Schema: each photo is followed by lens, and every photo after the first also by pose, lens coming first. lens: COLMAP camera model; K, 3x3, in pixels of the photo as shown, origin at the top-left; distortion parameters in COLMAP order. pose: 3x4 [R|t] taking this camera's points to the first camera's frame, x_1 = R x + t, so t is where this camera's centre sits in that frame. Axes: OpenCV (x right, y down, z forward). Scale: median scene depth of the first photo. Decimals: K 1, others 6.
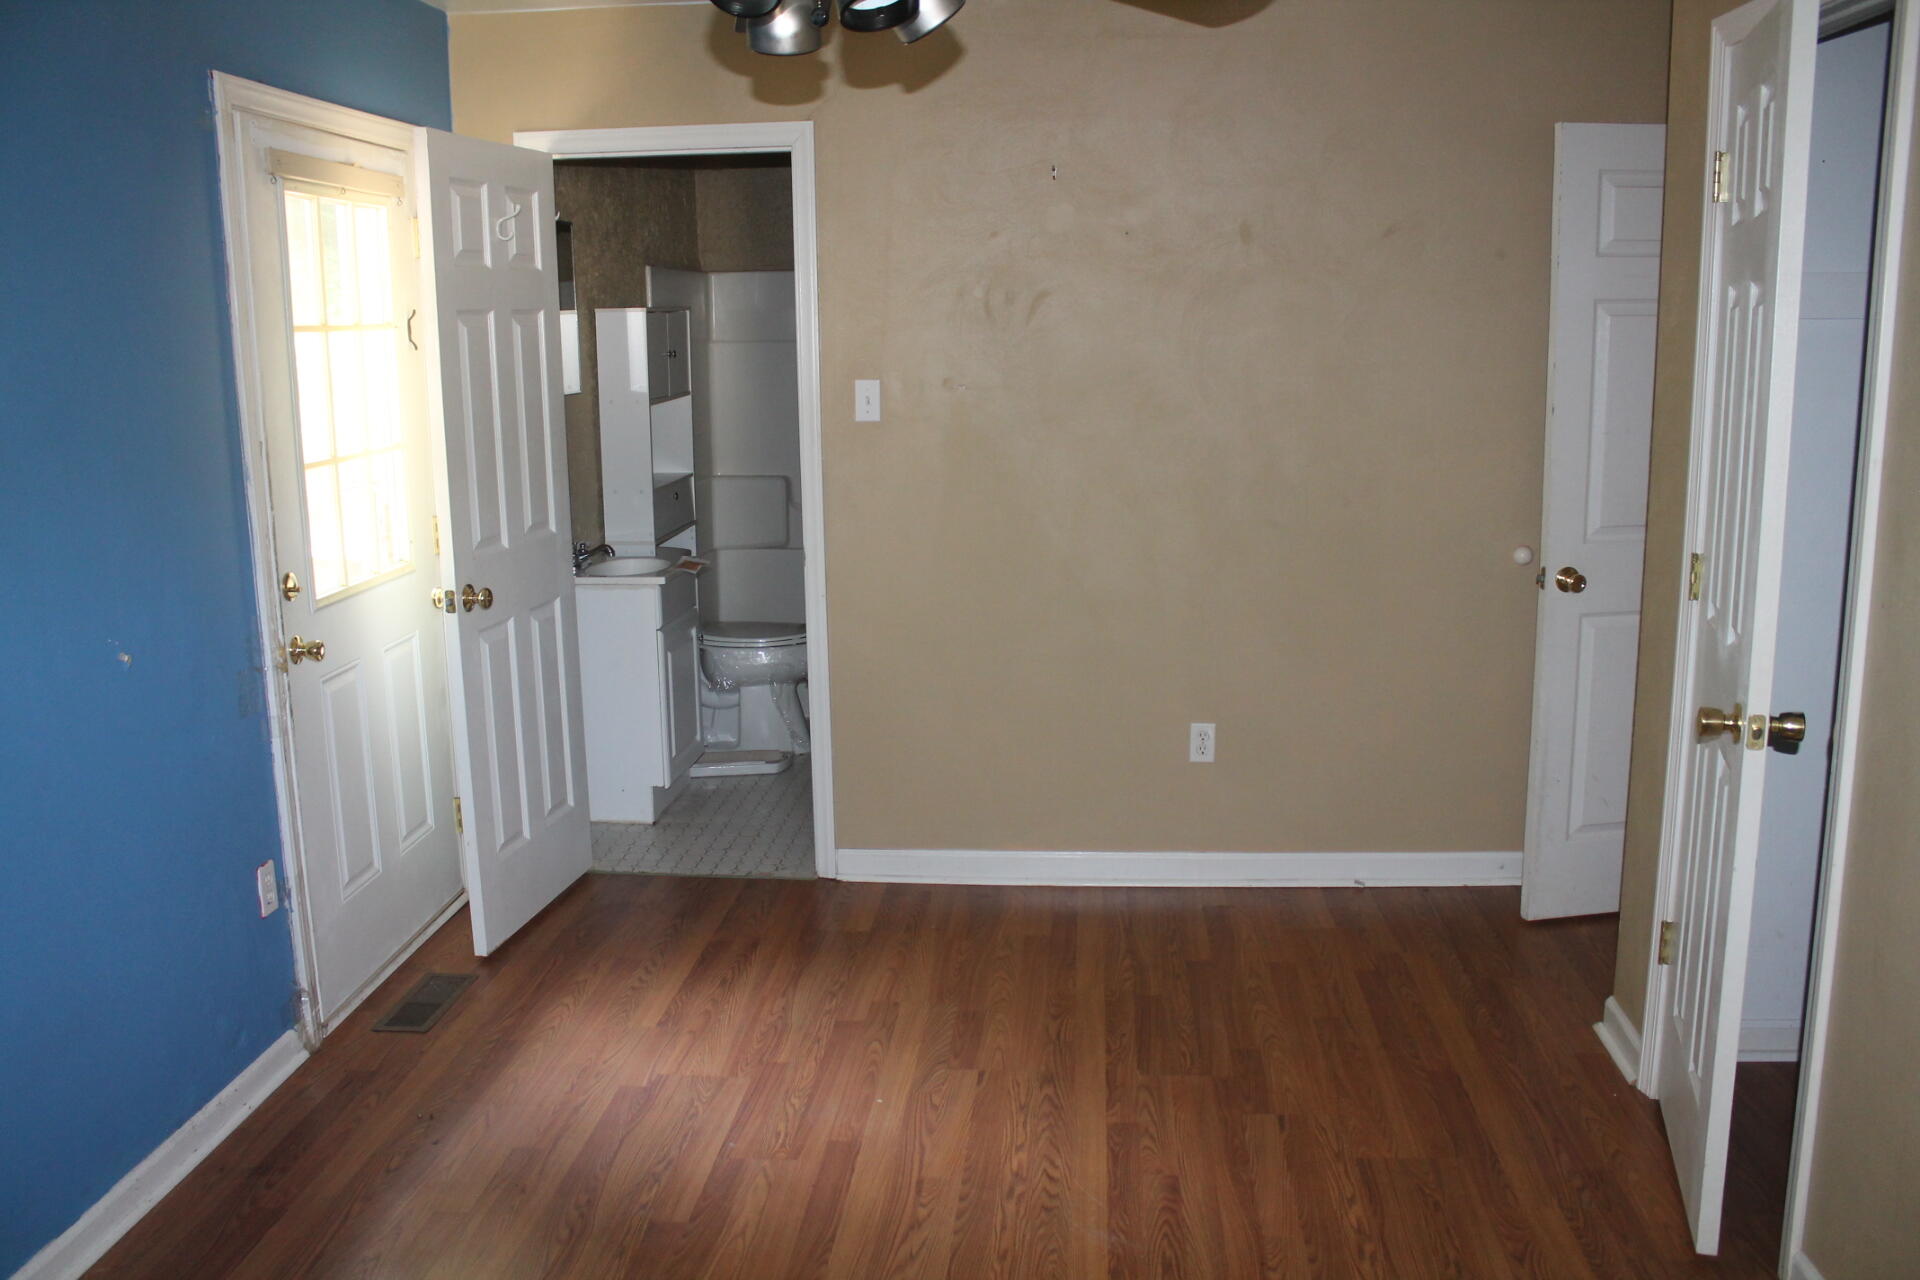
lens RADIAL K [[1609.8, 0, 961.0], [0, 1609.8, 648.8], [0, 0, 1]] dist [-0.150415, 0.142589]
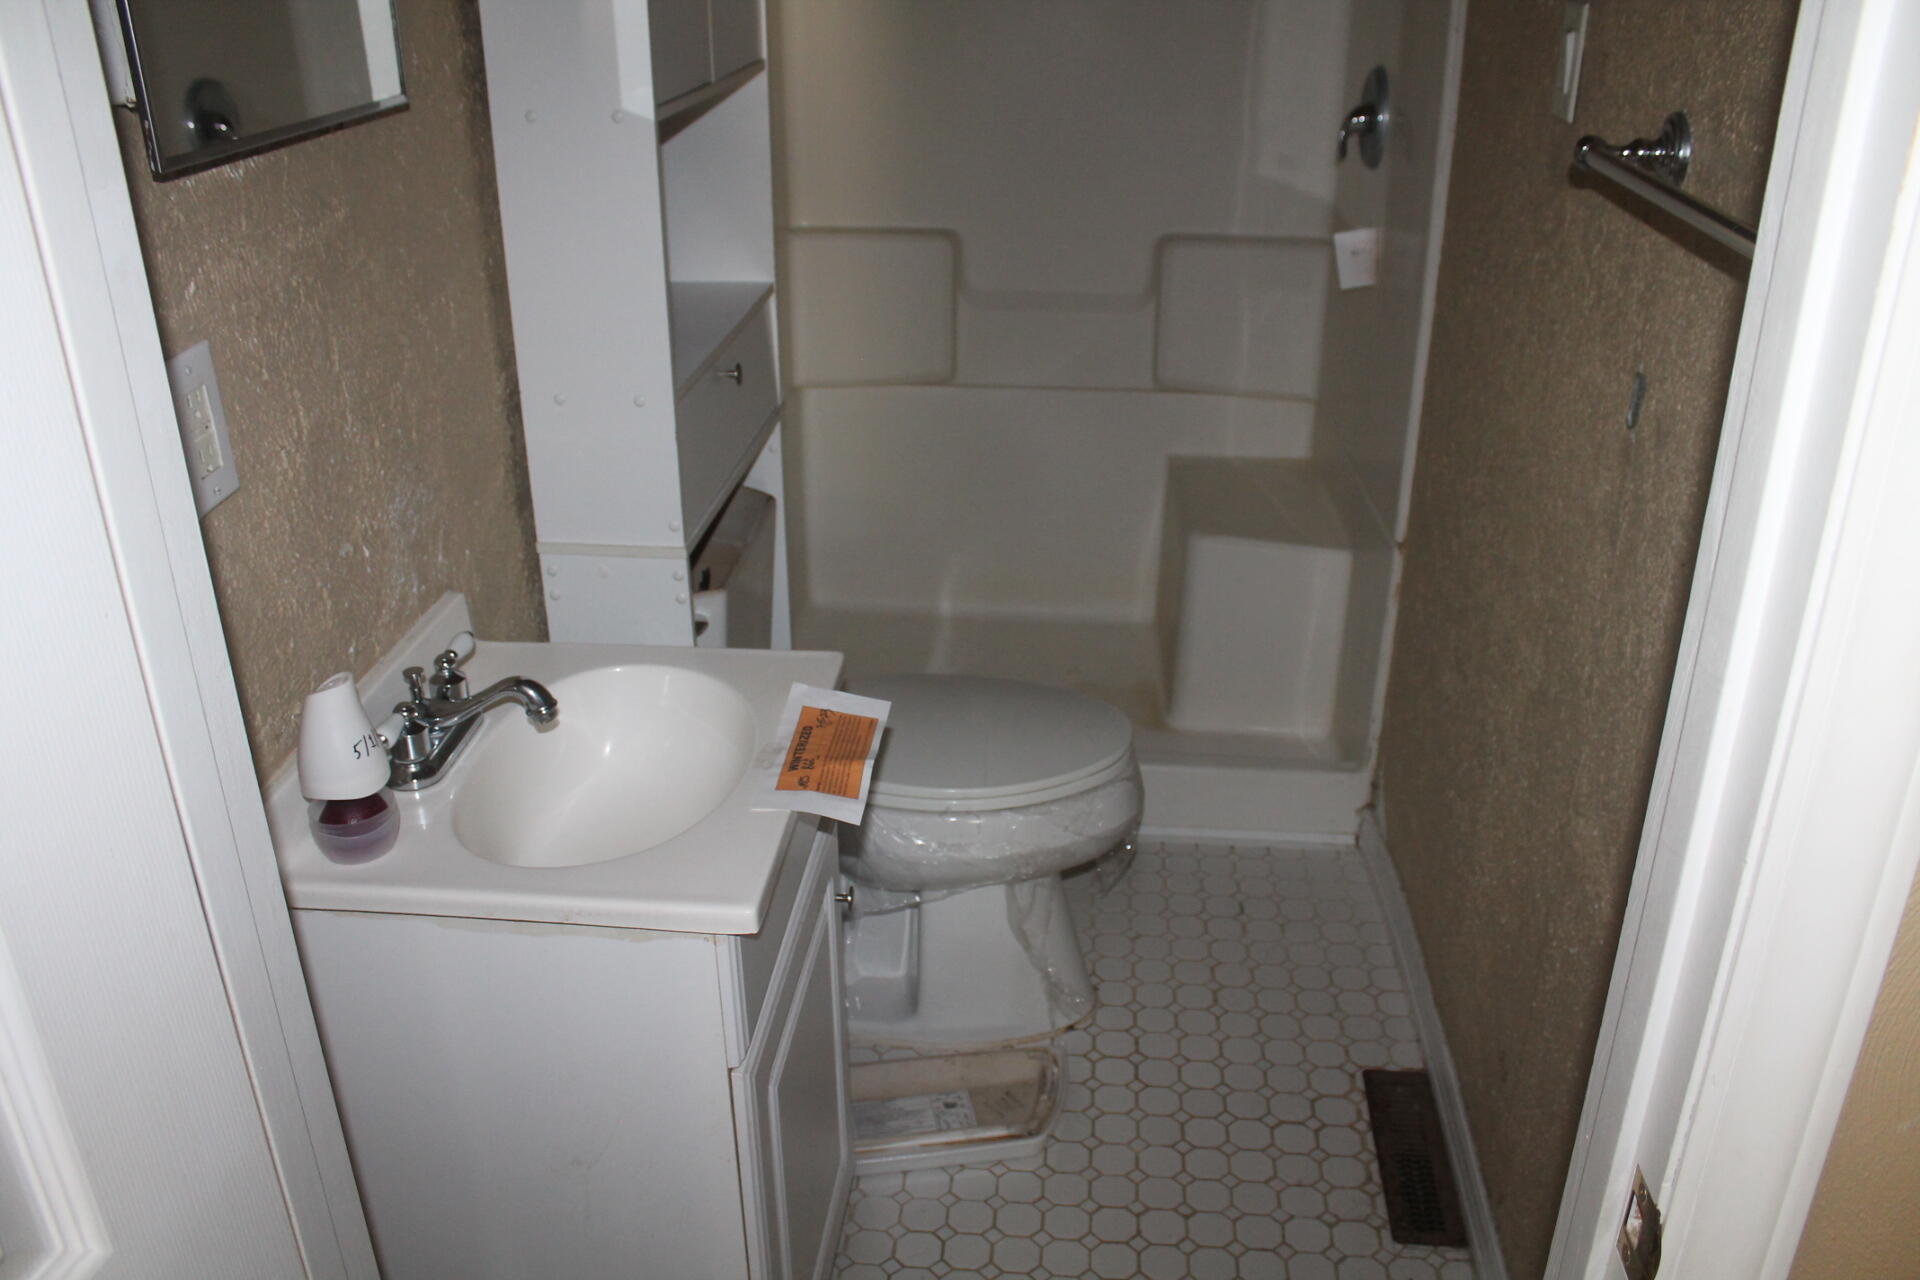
lens RADIAL K [[1609.8, 0, 961.0], [0, 1609.8, 648.8], [0, 0, 1]] dist [-0.150415, 0.142589]
pose [[0.999998, 0.001638, 0.000793, -0.128865], [-0.001776, 0.973330, 0.229402, -0.117551], [-0.000396, -0.229403, 0.973332, 0.642929]]
